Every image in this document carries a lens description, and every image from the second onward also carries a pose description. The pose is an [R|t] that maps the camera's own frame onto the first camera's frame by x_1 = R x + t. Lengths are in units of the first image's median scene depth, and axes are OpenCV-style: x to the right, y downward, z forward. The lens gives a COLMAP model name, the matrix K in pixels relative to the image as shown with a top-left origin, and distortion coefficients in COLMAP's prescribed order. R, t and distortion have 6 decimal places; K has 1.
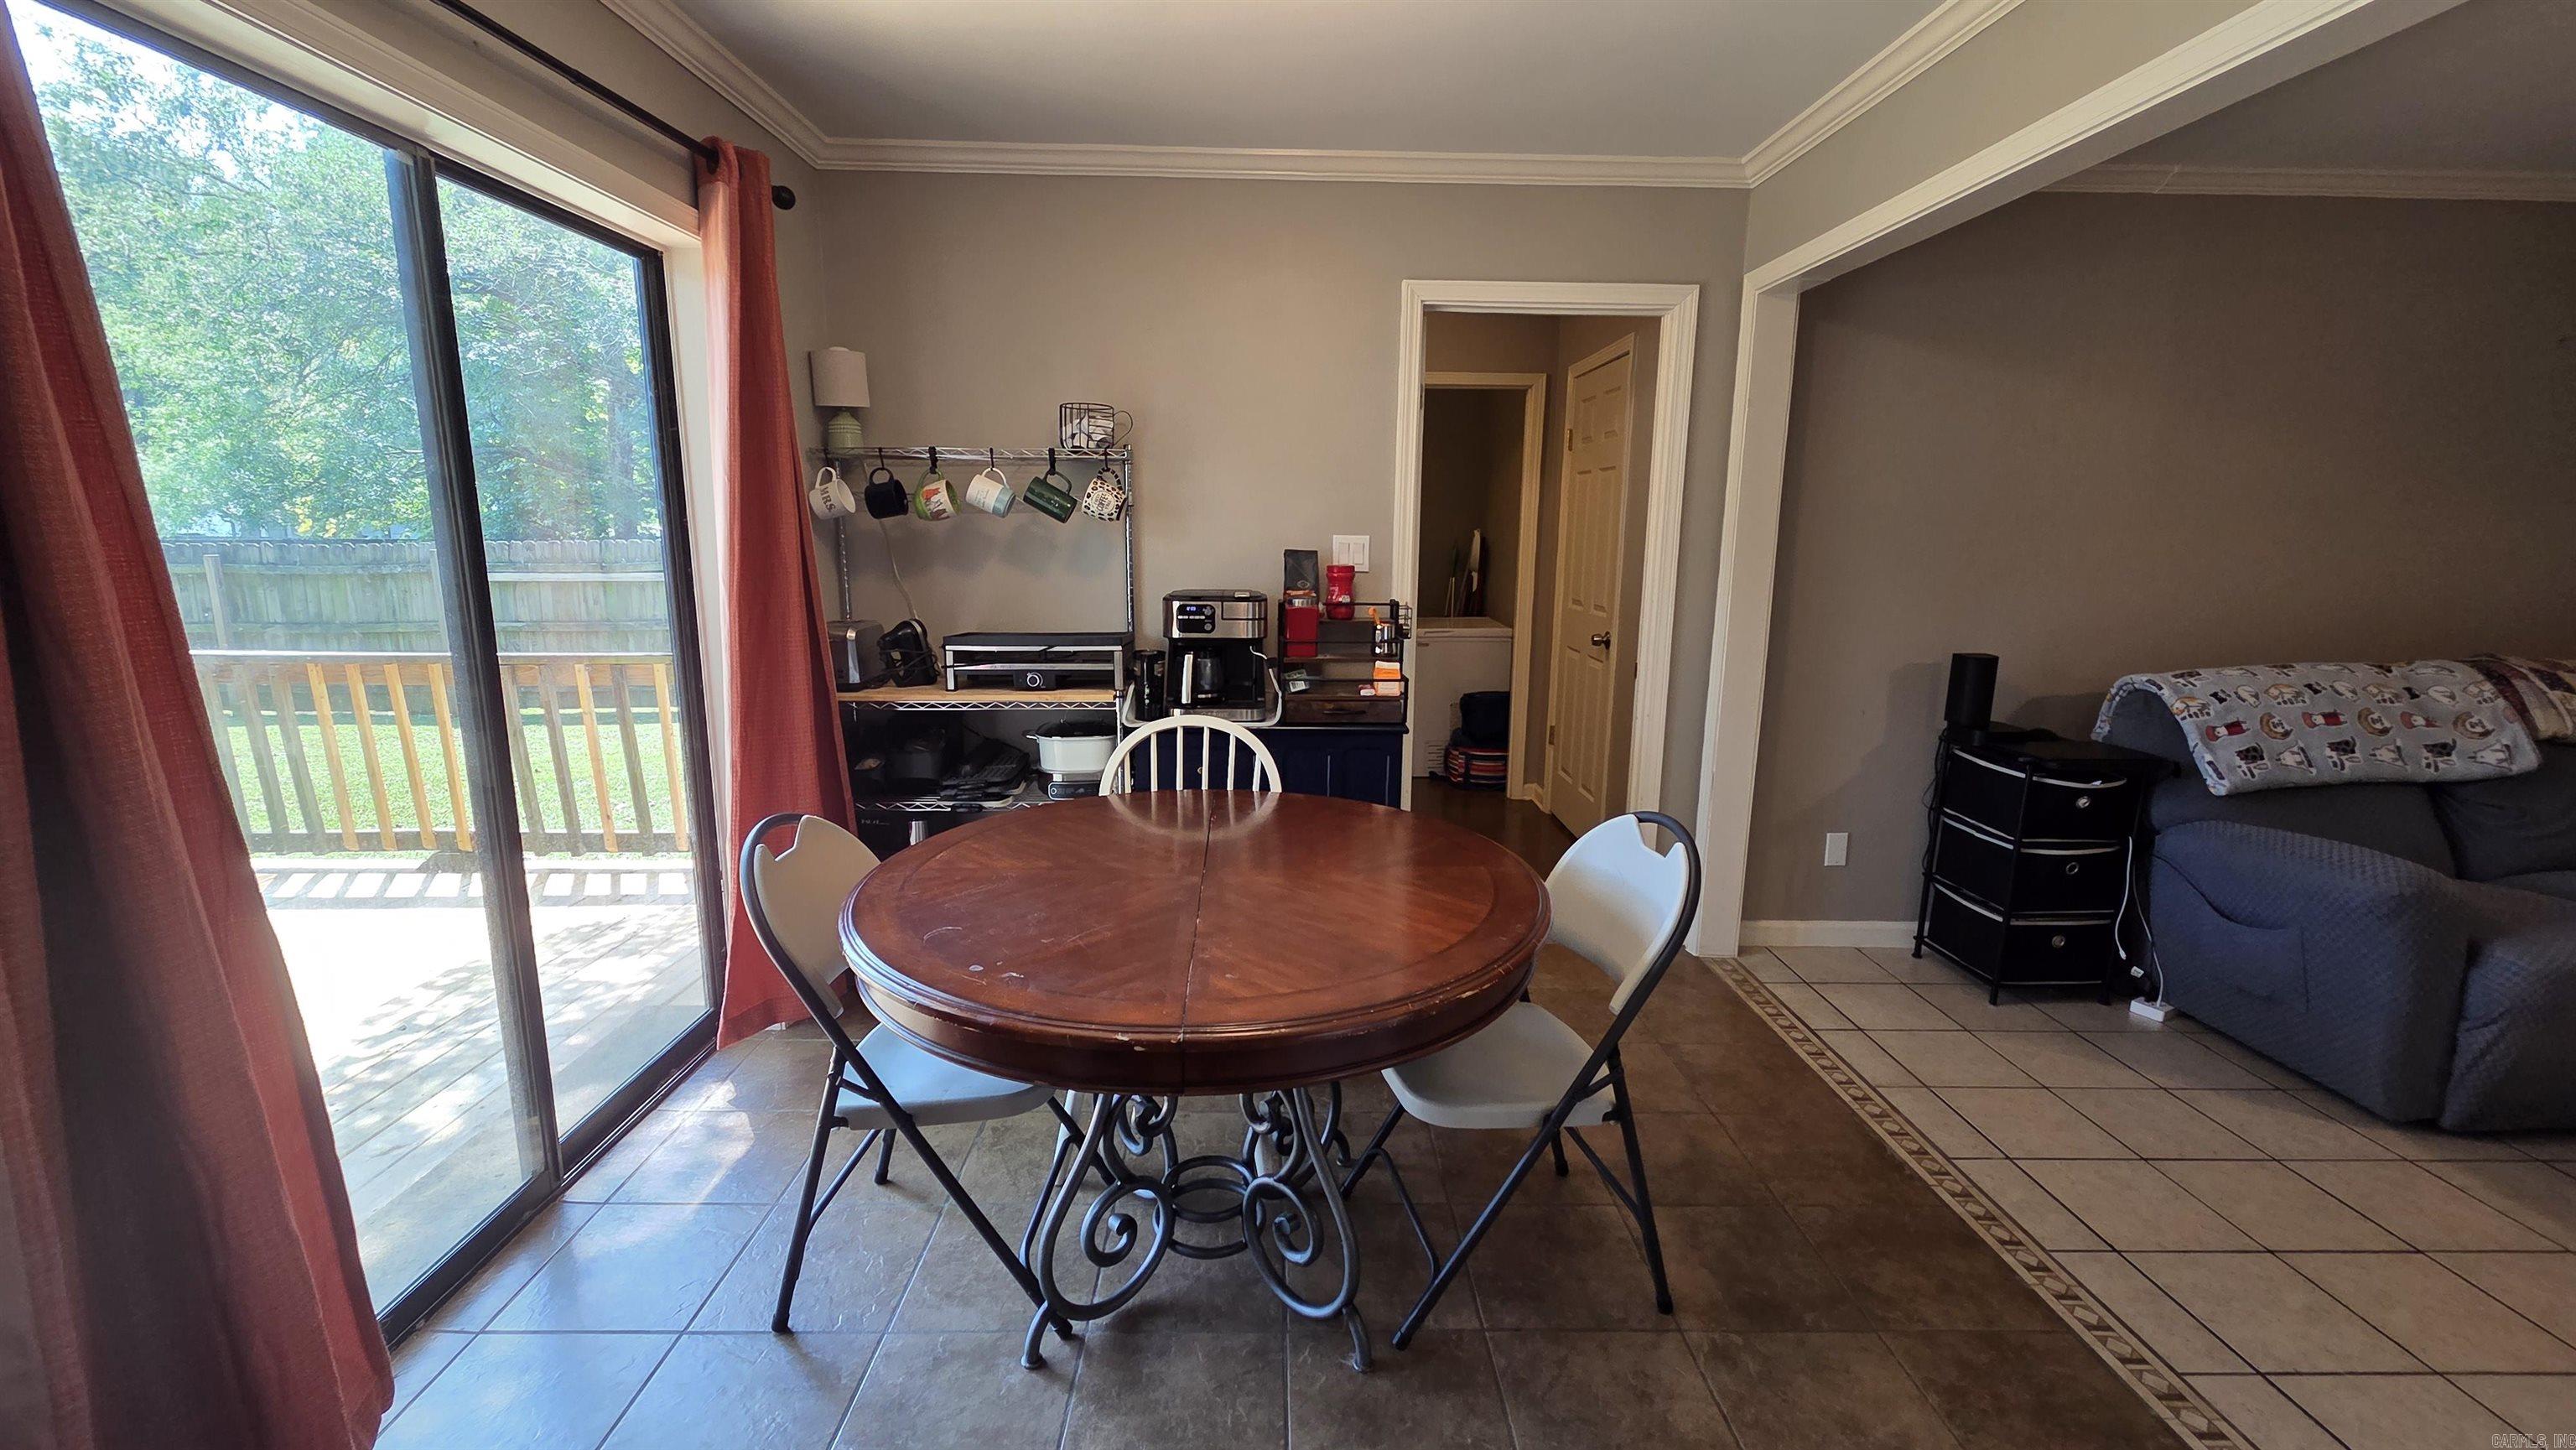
lens RADIAL K [[1055.6, 0, 1266.1], [0, 1055.6, 703.8], [0, 0, 1]] dist [0.003047, -0.000790]
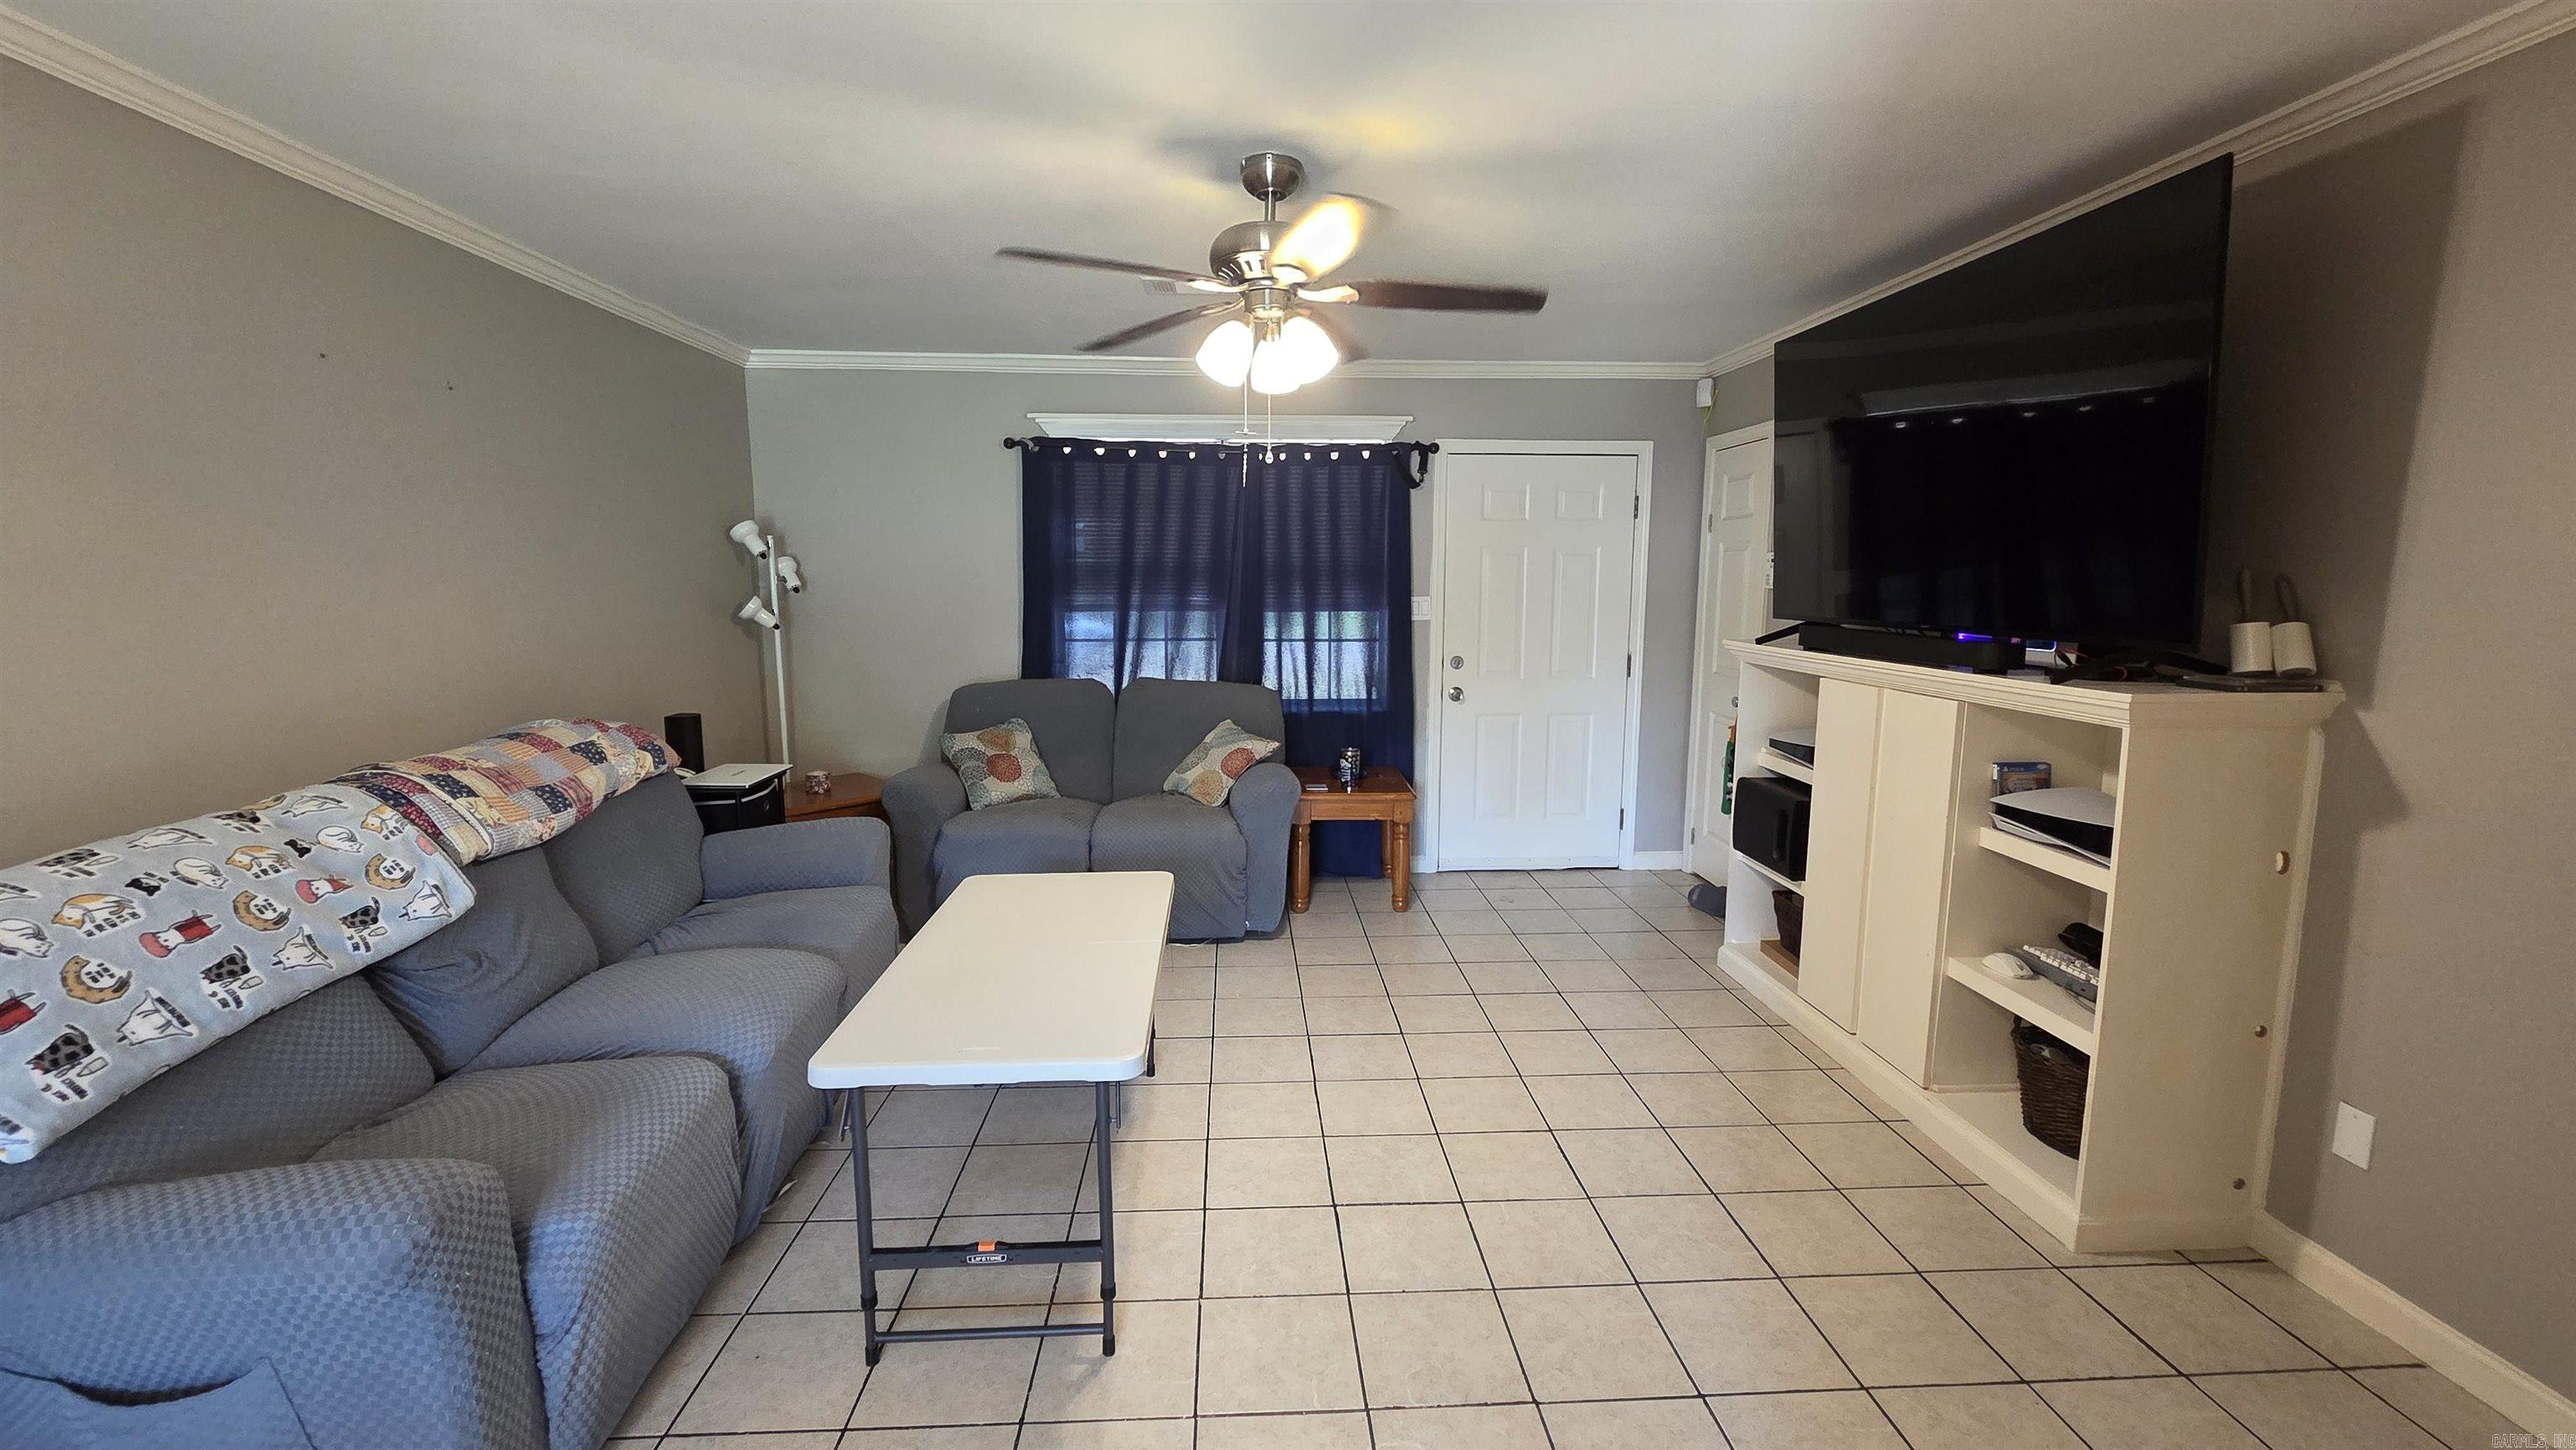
lens RADIAL K [[1055.6, 0, 1282.5], [0, 1055.6, 713.0], [0, 0, 1]] dist [0.003047, -0.000790]
pose [[-0.034483, -0.144395, 0.988919, 0.421523], [0.186790, 0.971140, 0.148312, -0.077003], [-0.981794, 0.189835, -0.006516, 0.386065]]
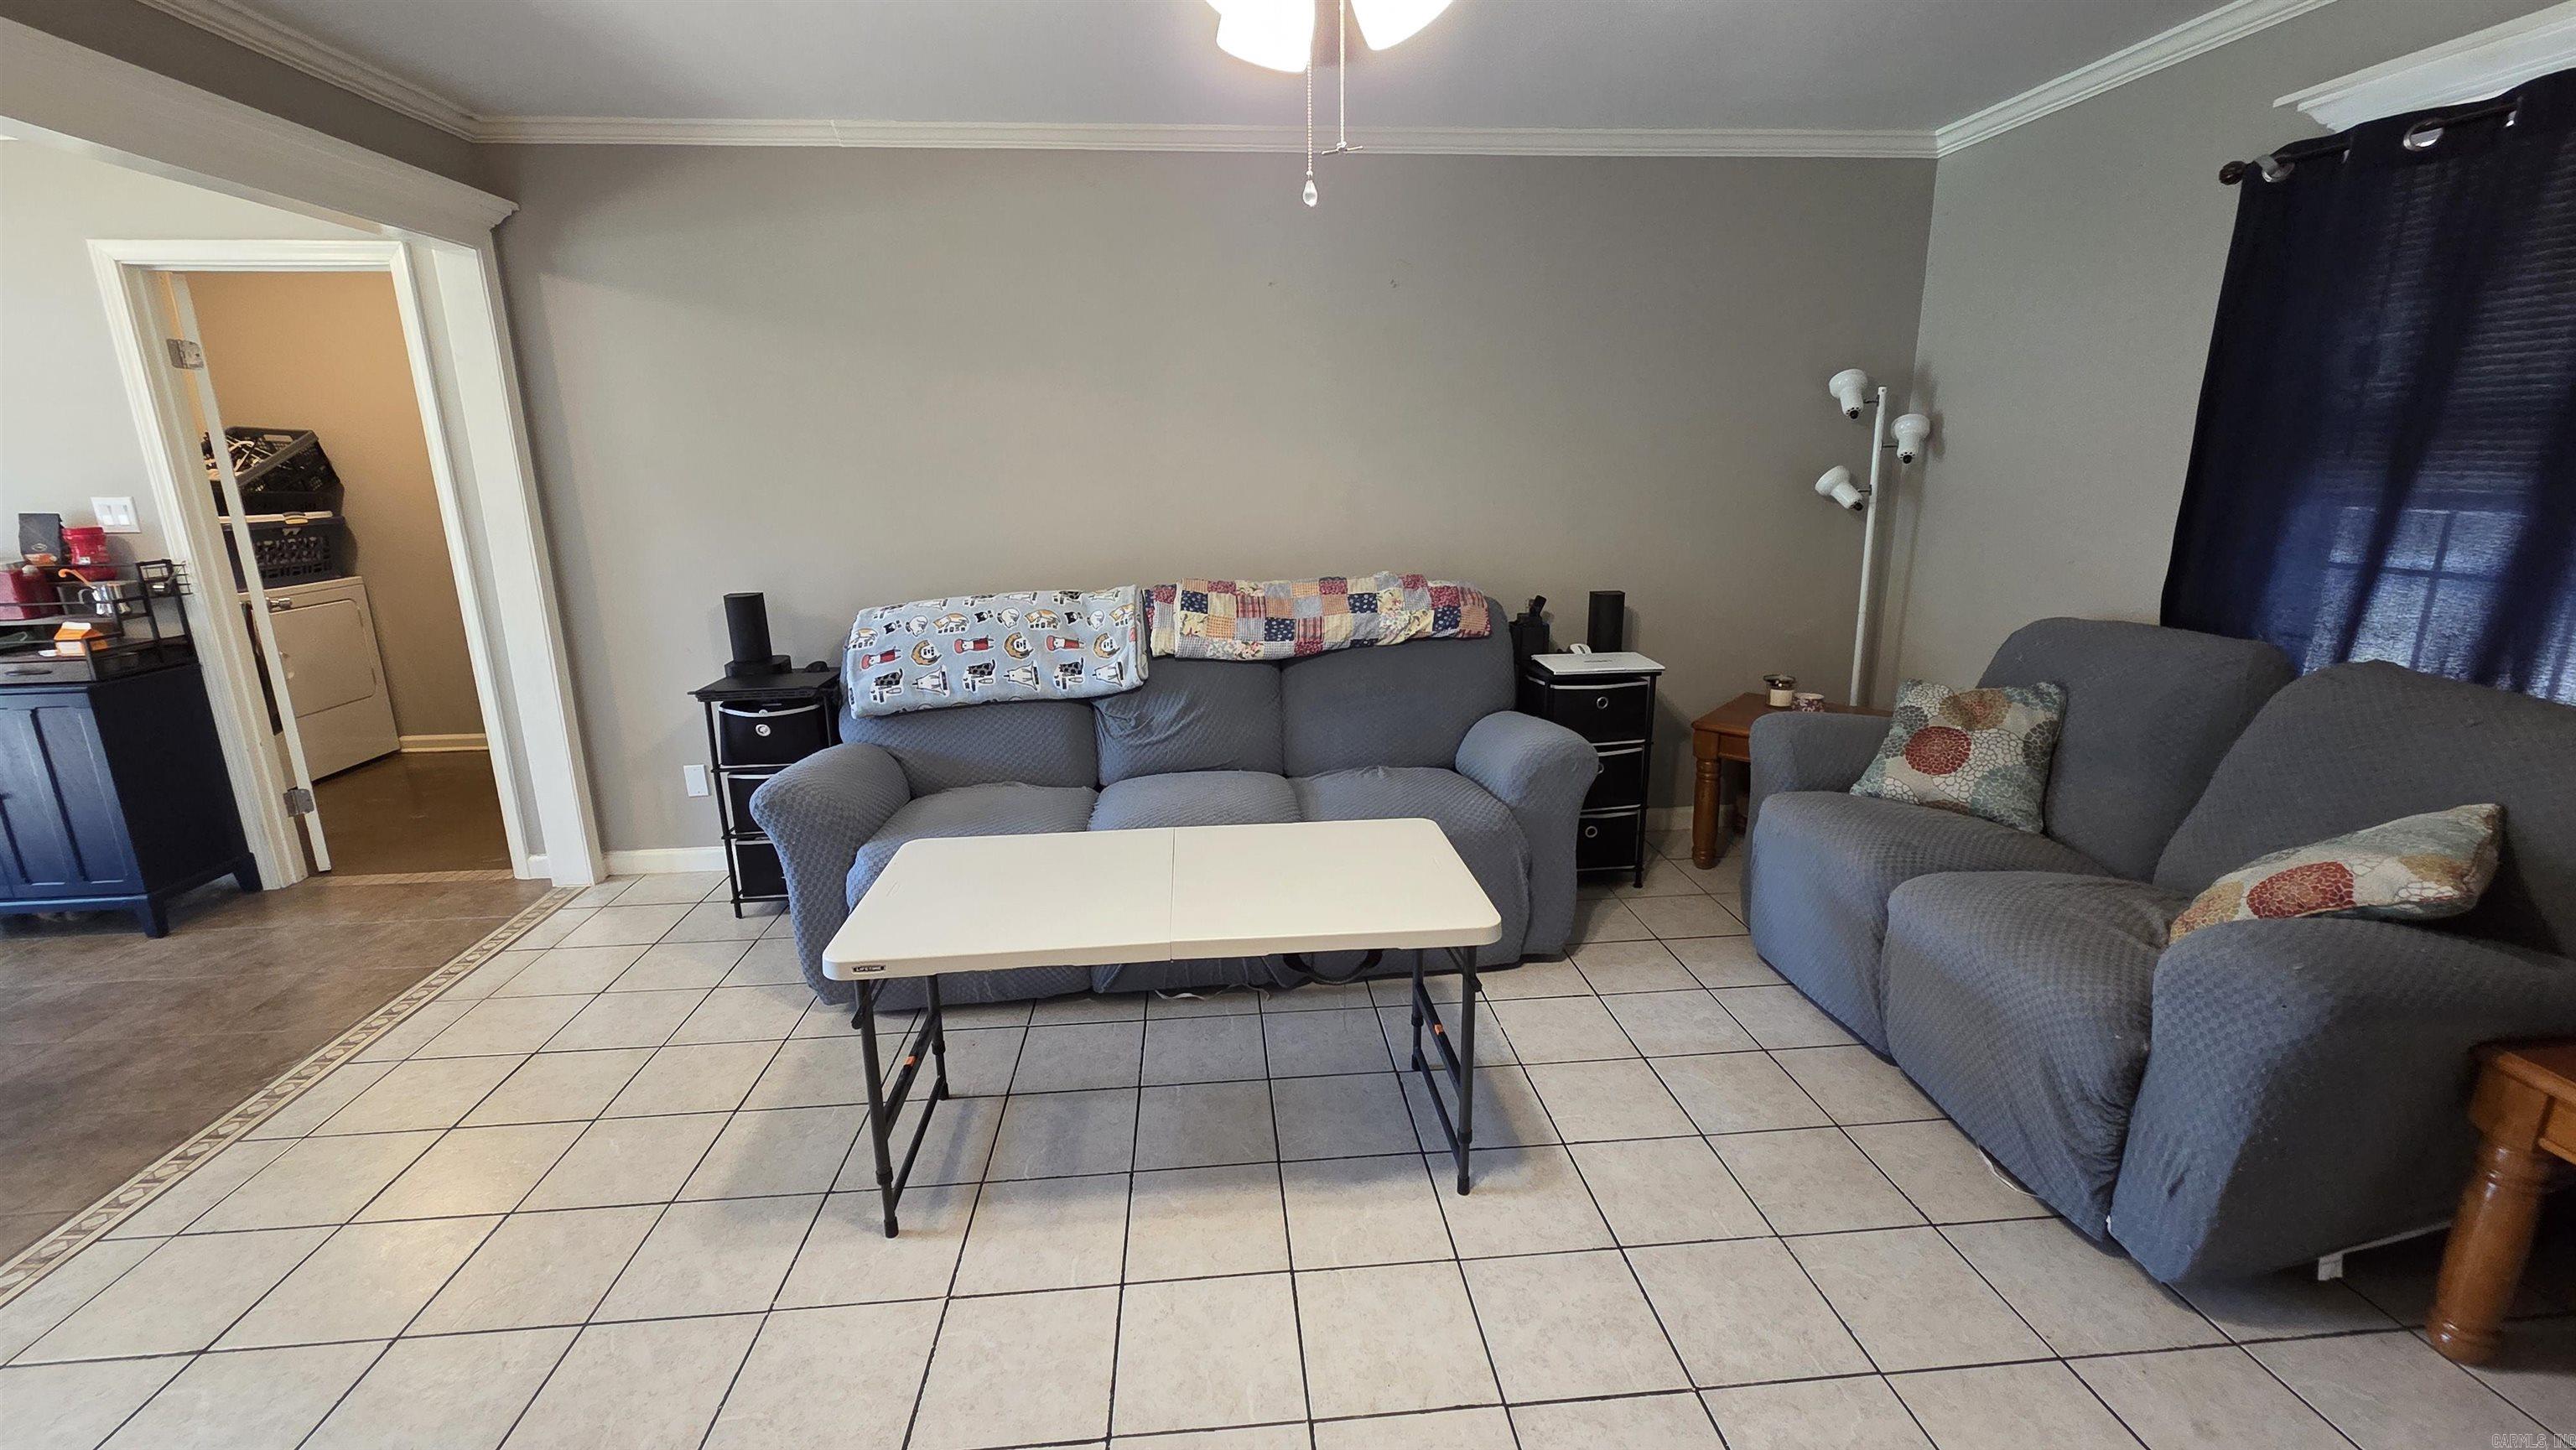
lens RADIAL K [[1055.6, 0, 1279.5], [0, 1055.6, 719.3], [0, 0, 1]] dist [0.003047, -0.000790]
pose [[0.997312, -0.040788, 0.060867, 1.247482], [0.037305, 0.997659, 0.057306, 0.040725], [-0.063062, -0.054881, 0.996499, -0.102334]]
